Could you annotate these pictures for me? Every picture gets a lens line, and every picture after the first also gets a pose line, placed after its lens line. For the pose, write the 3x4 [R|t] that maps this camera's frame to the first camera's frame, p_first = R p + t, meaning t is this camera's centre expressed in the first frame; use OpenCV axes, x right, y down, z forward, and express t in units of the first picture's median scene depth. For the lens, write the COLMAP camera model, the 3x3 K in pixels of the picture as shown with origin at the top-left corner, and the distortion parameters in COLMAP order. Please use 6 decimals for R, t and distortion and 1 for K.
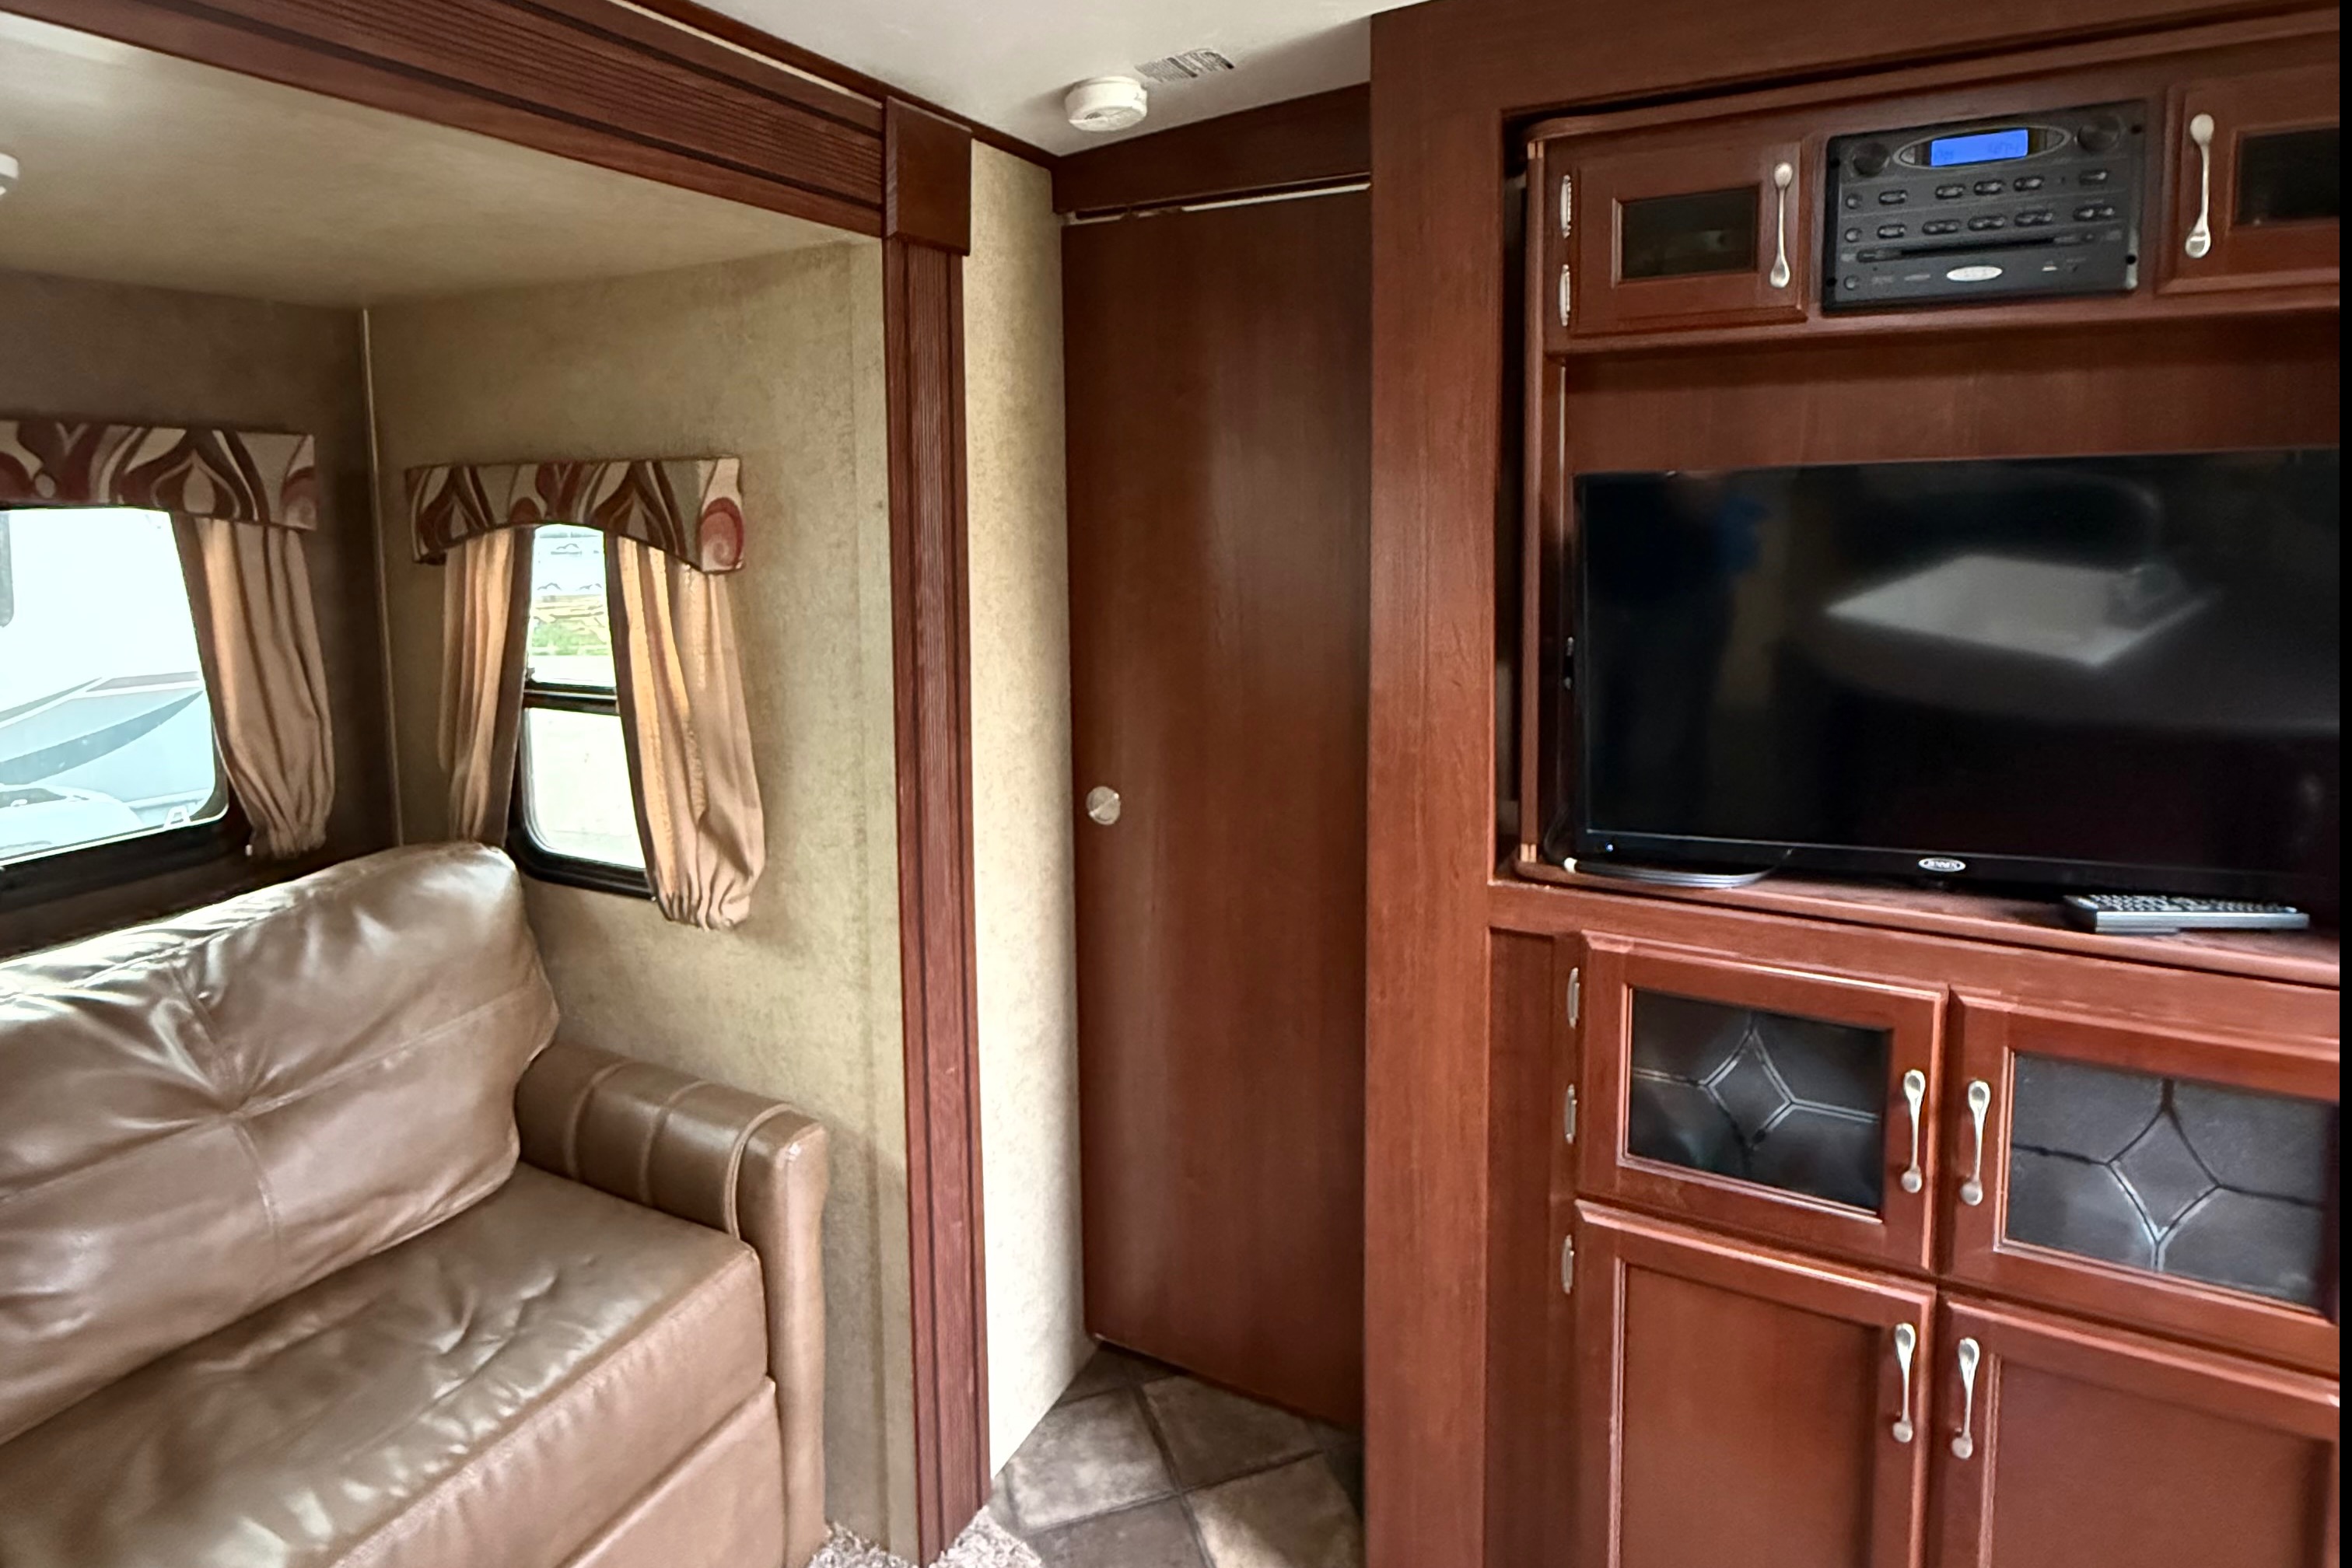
lens RADIAL K [[1247.8, 0, 1171.6], [0, 1247.8, 590.2], [0, 0, 1]] dist [-0.000098, -0.000076]
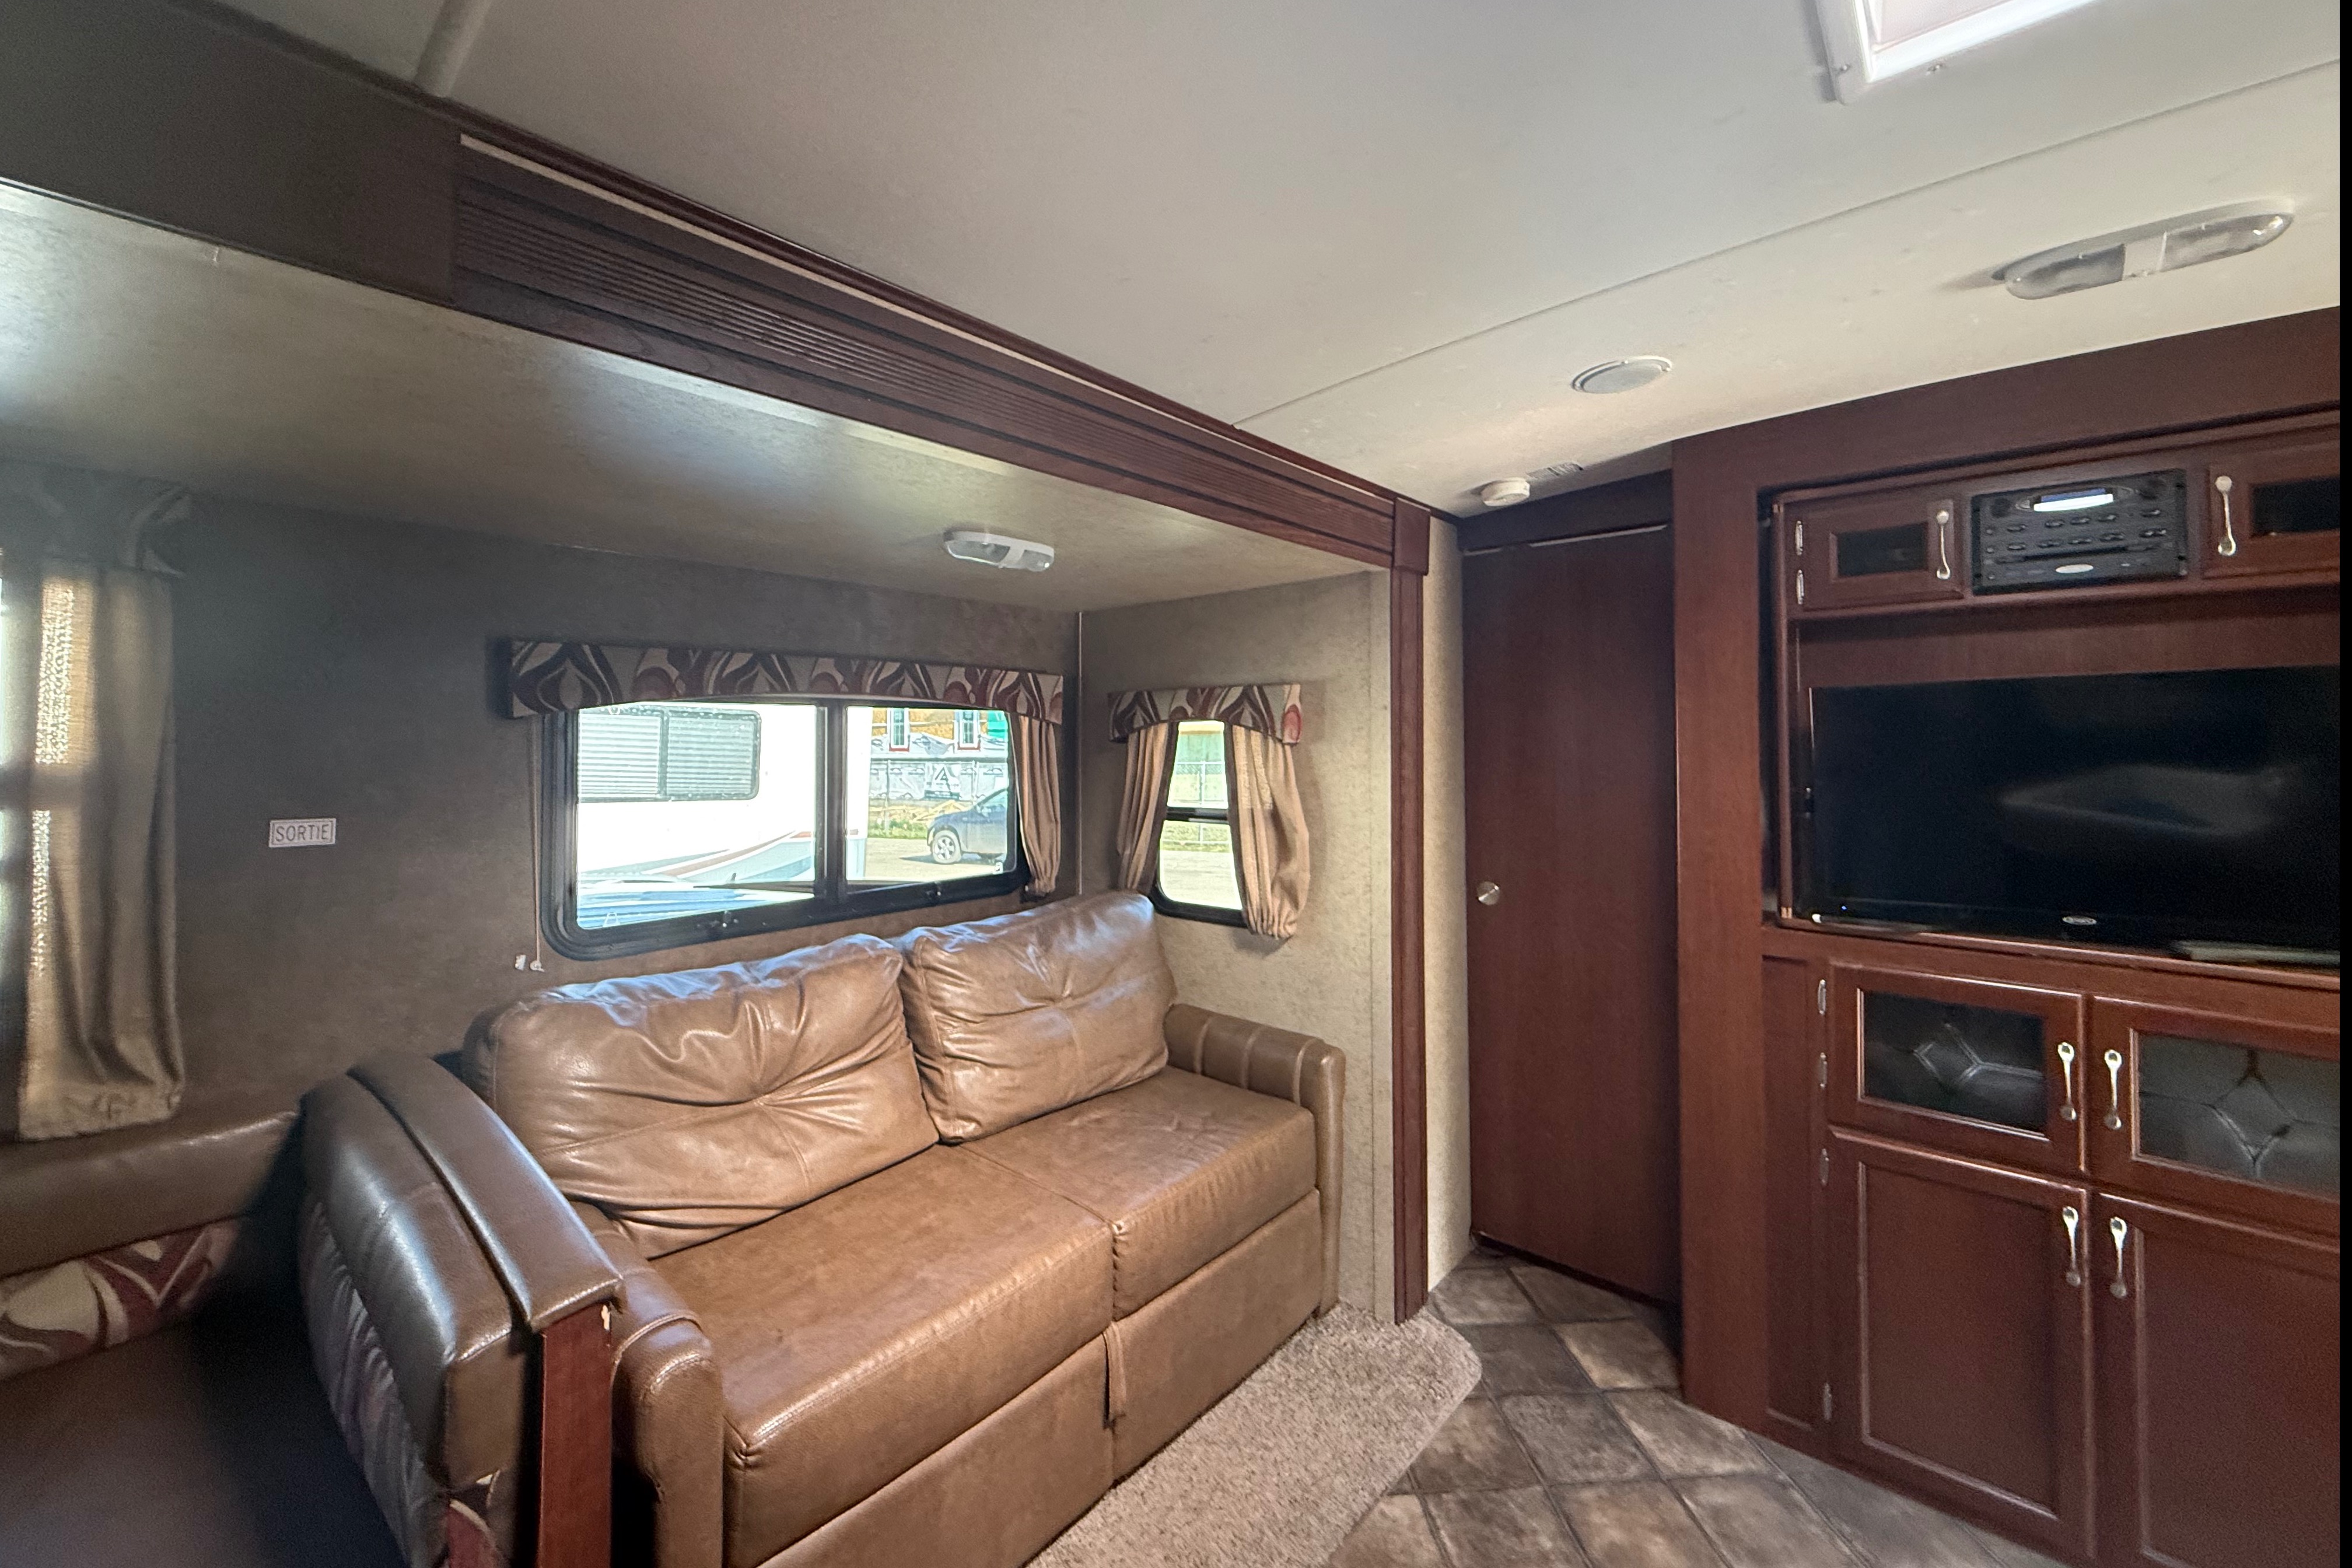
lens RADIAL K [[923.0, 0, 1171.9], [0, 923.0, 712.6], [0, 0, 1]] dist [0.001906, 0.000179]
pose [[0.966687, 0.005219, -0.255907, -0.181088], [-0.032309, 0.994284, -0.101767, 0.087339], [0.253913, 0.106645, 0.961330, -0.400110]]
